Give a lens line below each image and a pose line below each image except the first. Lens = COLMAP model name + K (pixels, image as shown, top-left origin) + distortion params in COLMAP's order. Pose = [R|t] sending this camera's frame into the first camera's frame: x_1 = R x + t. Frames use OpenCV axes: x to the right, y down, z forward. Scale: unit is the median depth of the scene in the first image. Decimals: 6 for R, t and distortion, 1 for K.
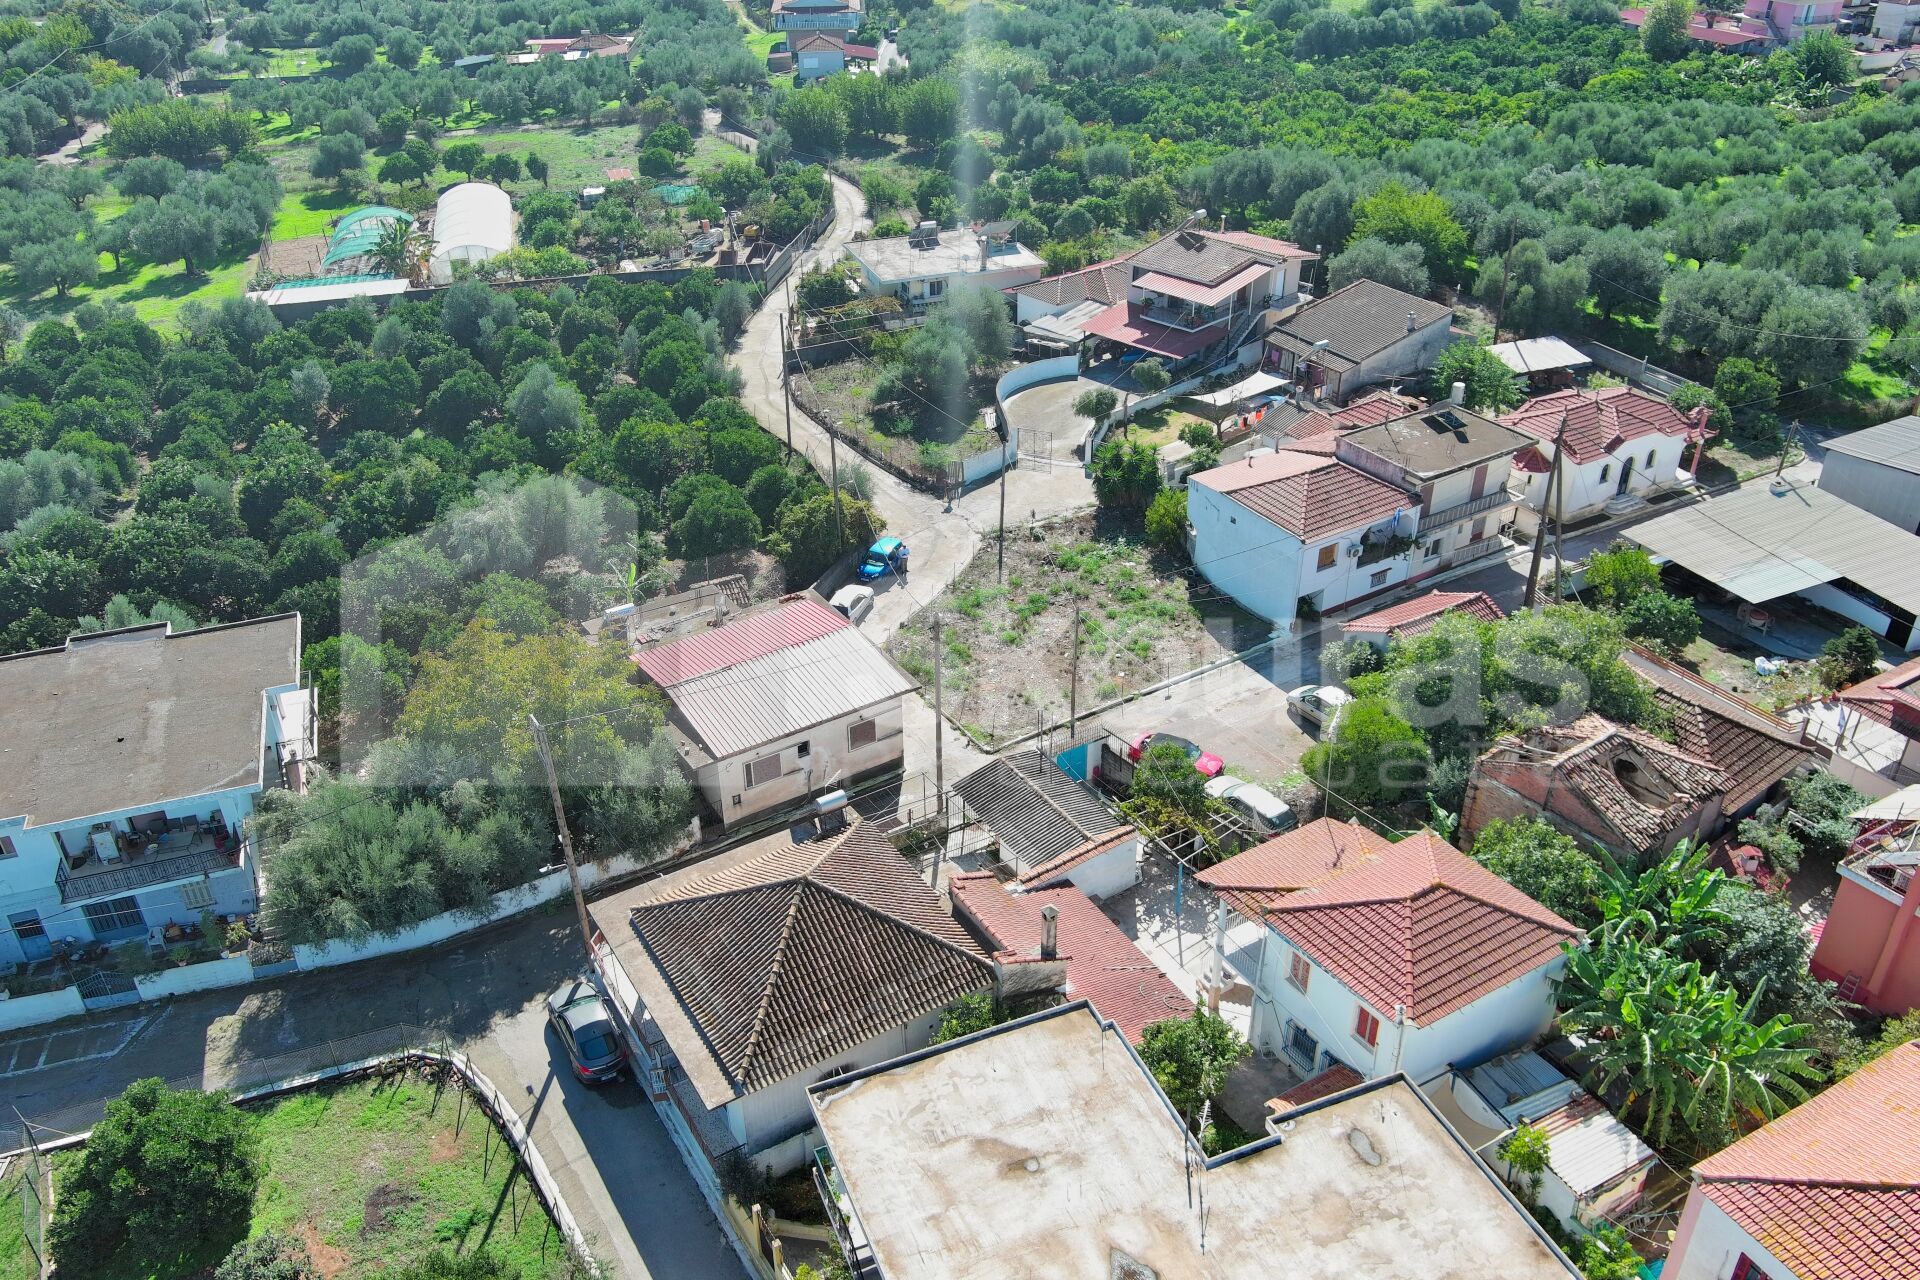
lens RADIAL K [[1473.2, 0, 953.2], [0, 1473.2, 645.1], [0, 0, 1]] dist [0.020551, -0.029100]
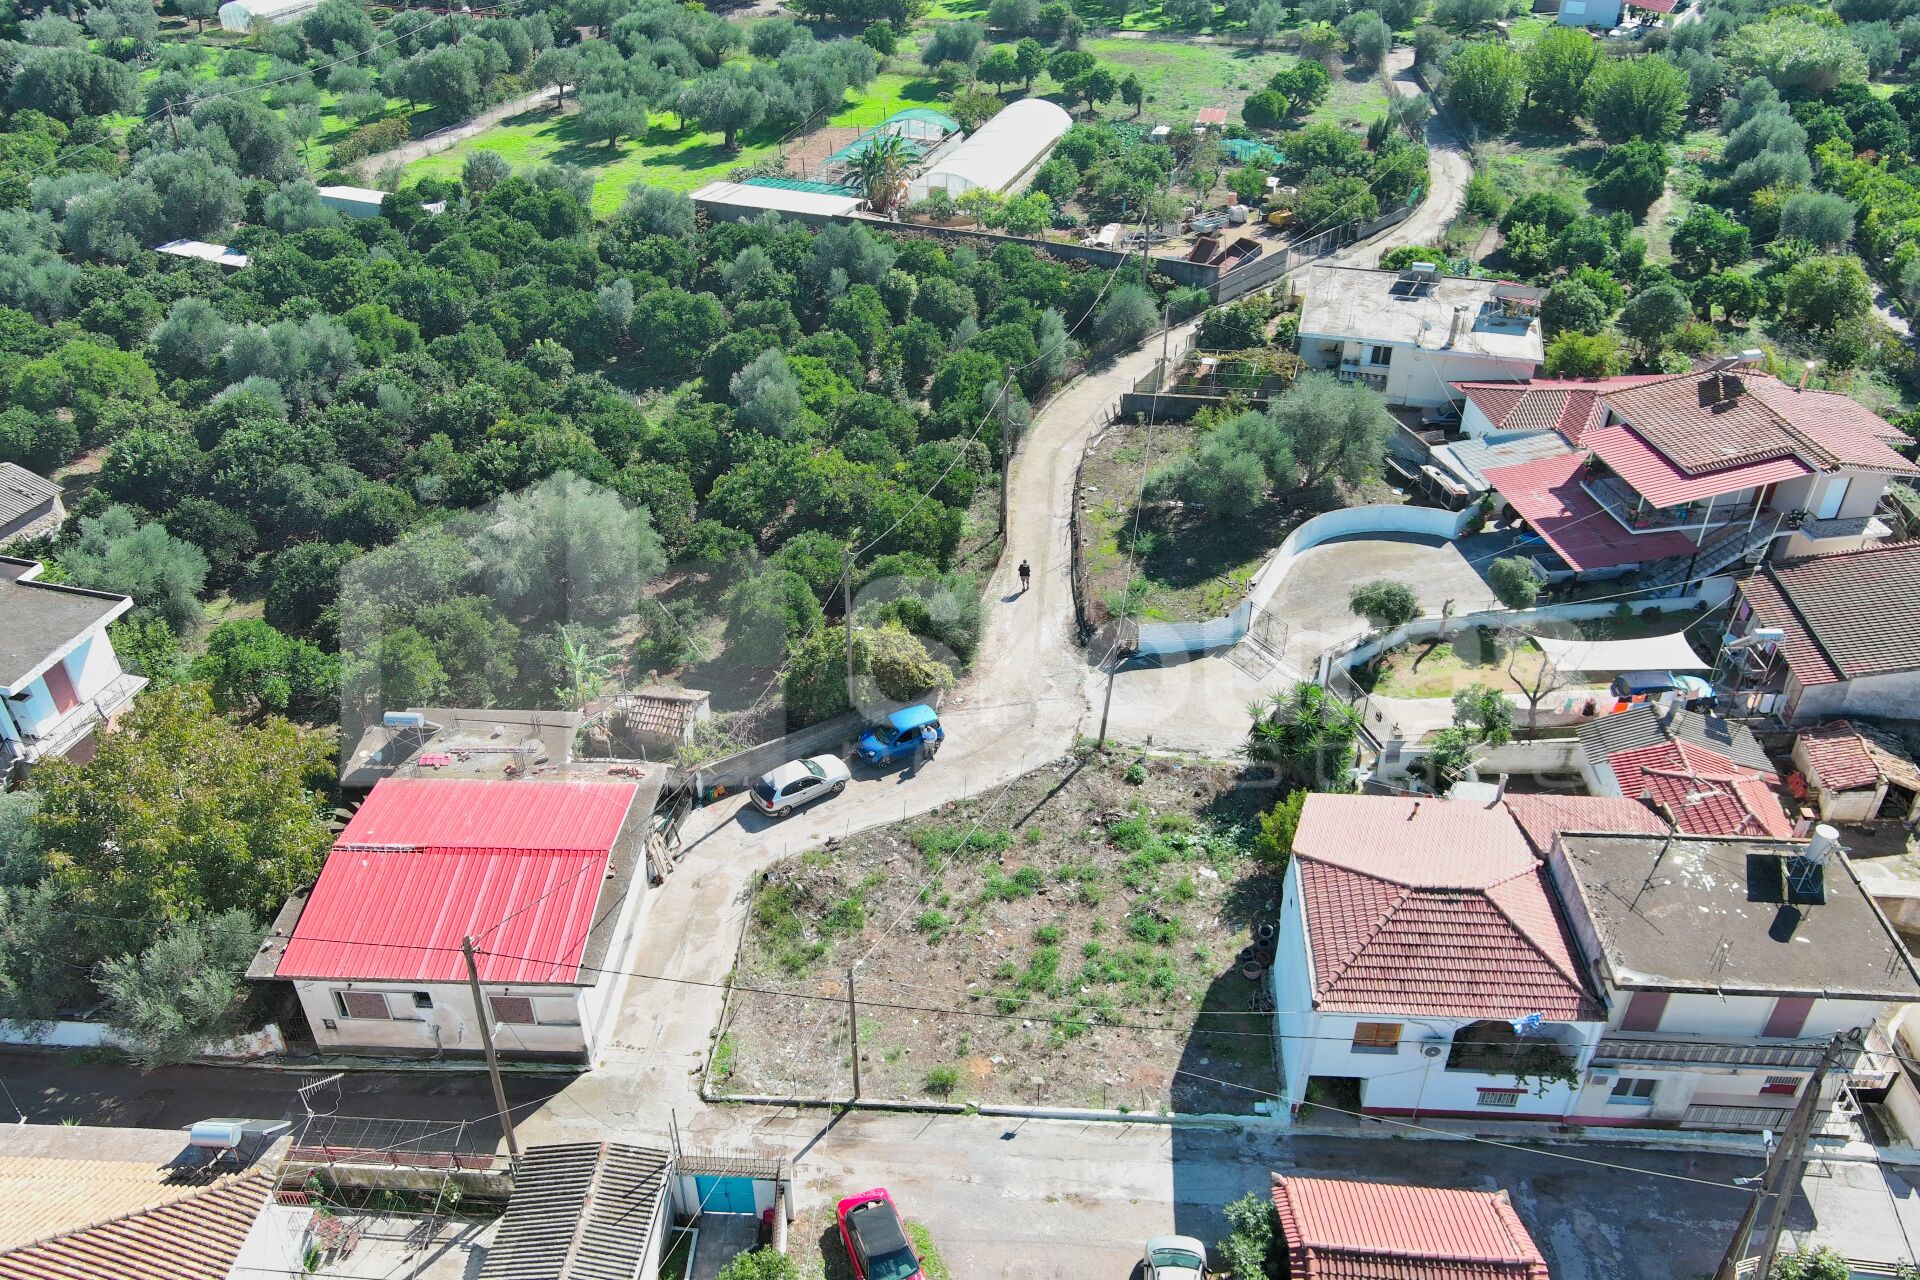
lens RADIAL K [[1479.0, 0, 953.3], [0, 1479.0, 636.5], [0, 0, 1]] dist [0.015863, -0.017918]
pose [[0.816280, 0.337768, -0.468616, 0.291669], [-0.305813, 0.940909, 0.145491, -0.210238], [0.490067, 0.024547, 0.871339, 0.342520]]
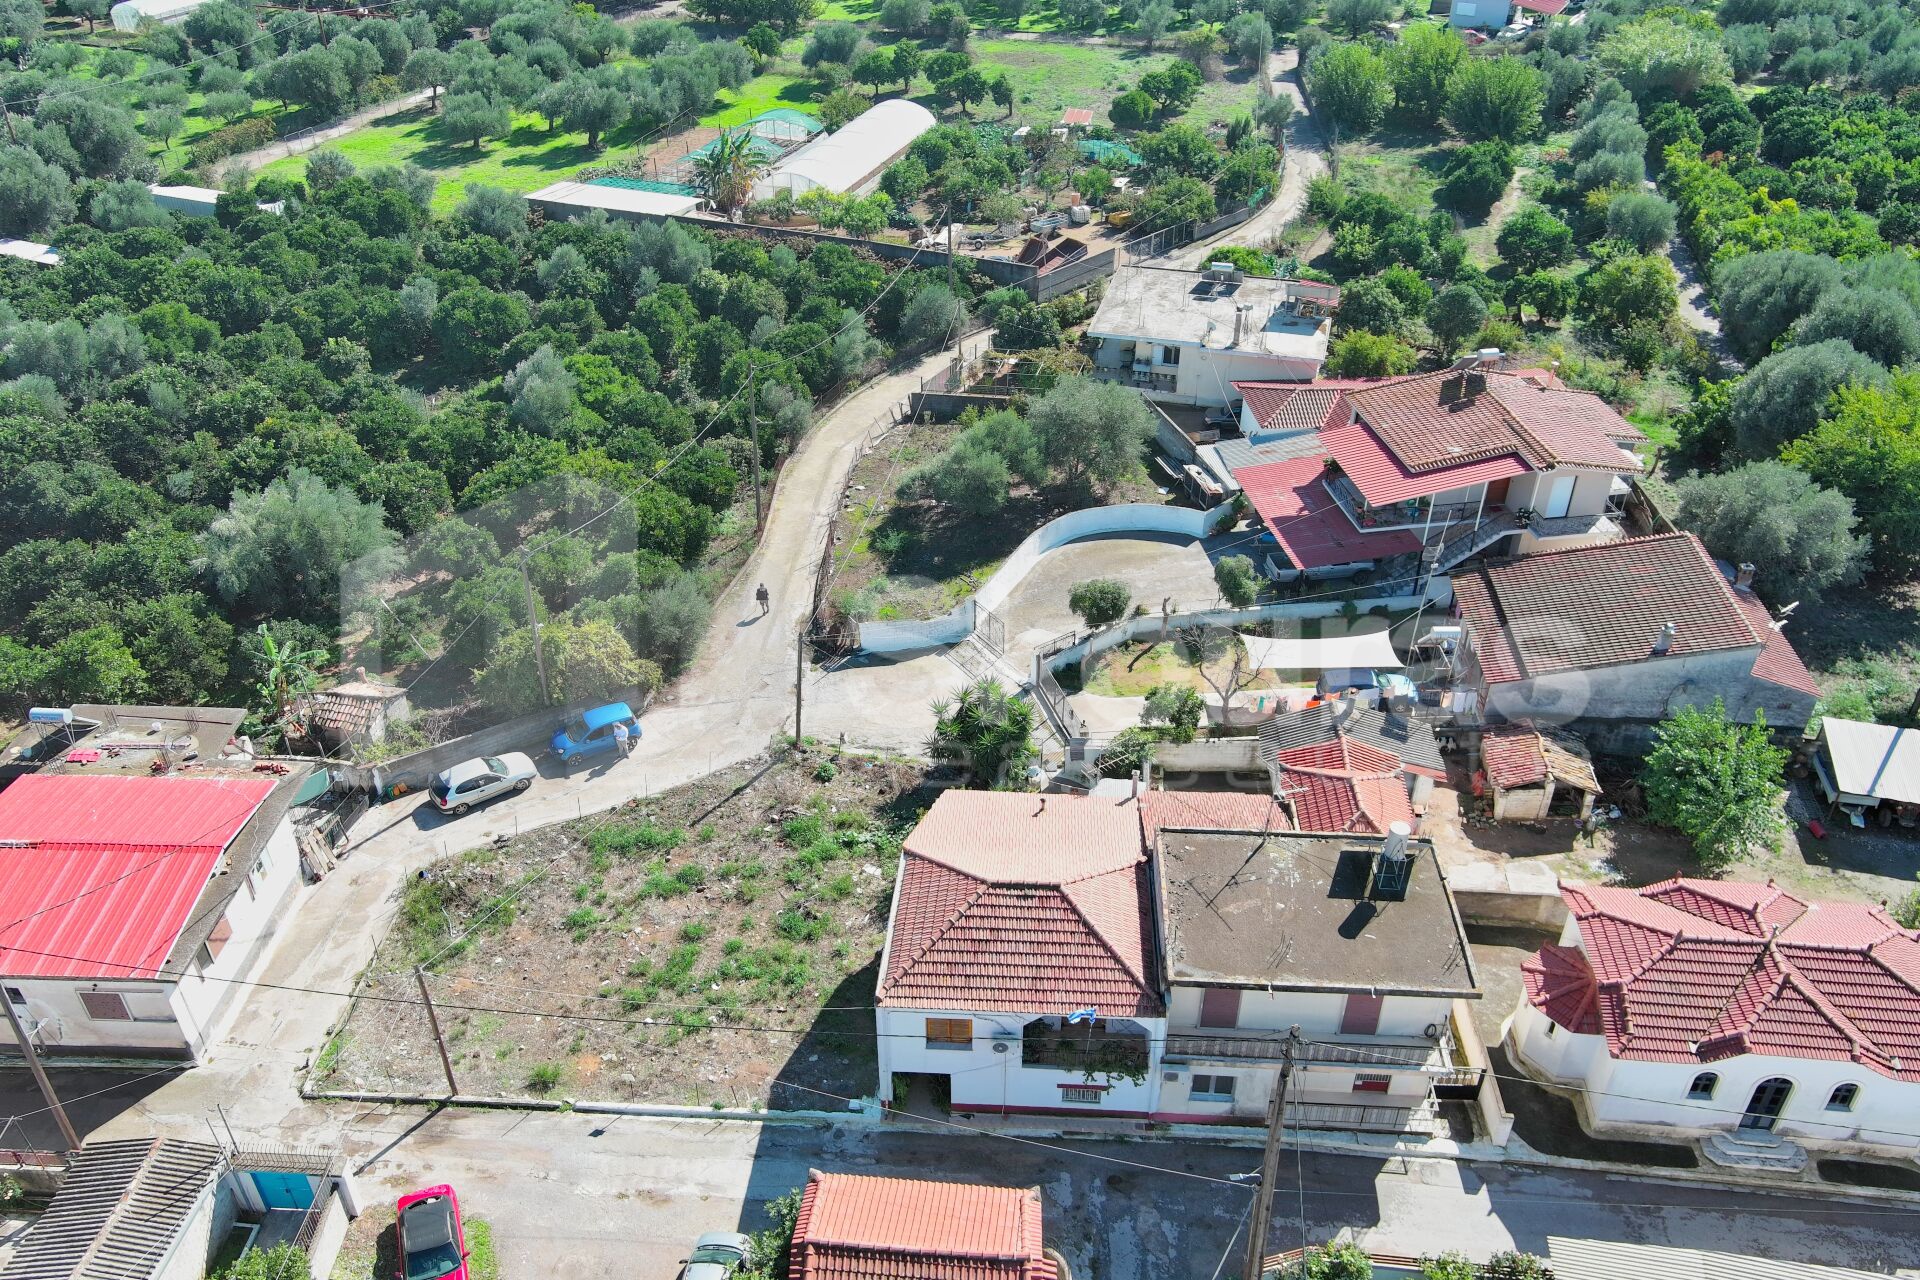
lens RADIAL K [[1479.0, 0, 953.3], [0, 1479.0, 636.5], [0, 0, 1]] dist [0.015863, -0.017918]
pose [[0.815179, 0.337502, -0.470718, 0.412620], [-0.306438, 0.940941, 0.143967, -0.252720], [0.491507, 0.026887, 0.870458, 0.415911]]
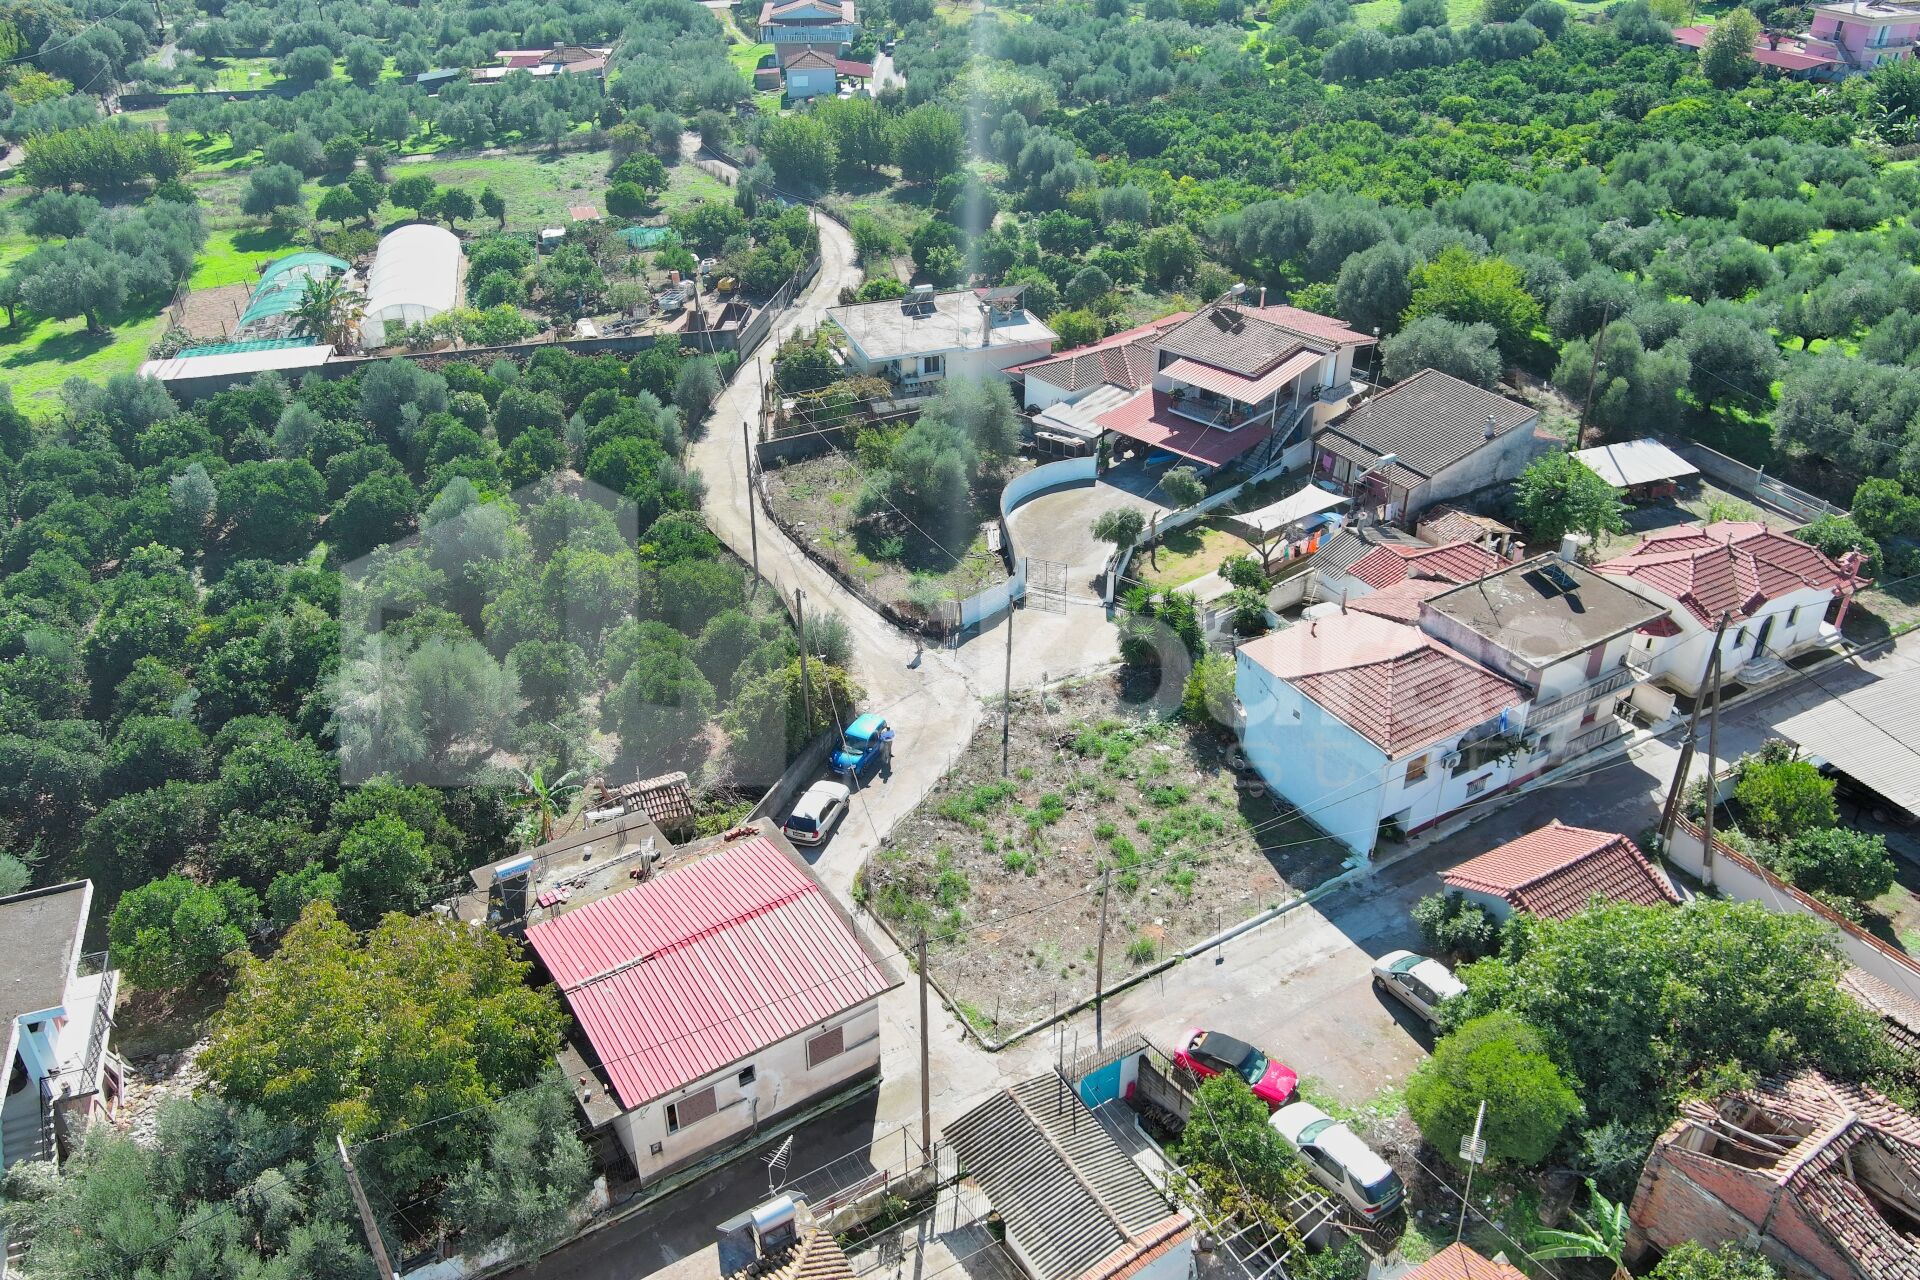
lens RADIAL K [[1479.0, 0, 953.3], [0, 1479.0, 636.5], [0, 0, 1]] dist [0.015863, -0.017918]
pose [[0.999982, 0.005847, 0.001051, 0.001678], [-0.005847, 0.999983, -0.000423, -0.111658], [-0.001054, 0.000417, 0.999999, 0.171872]]
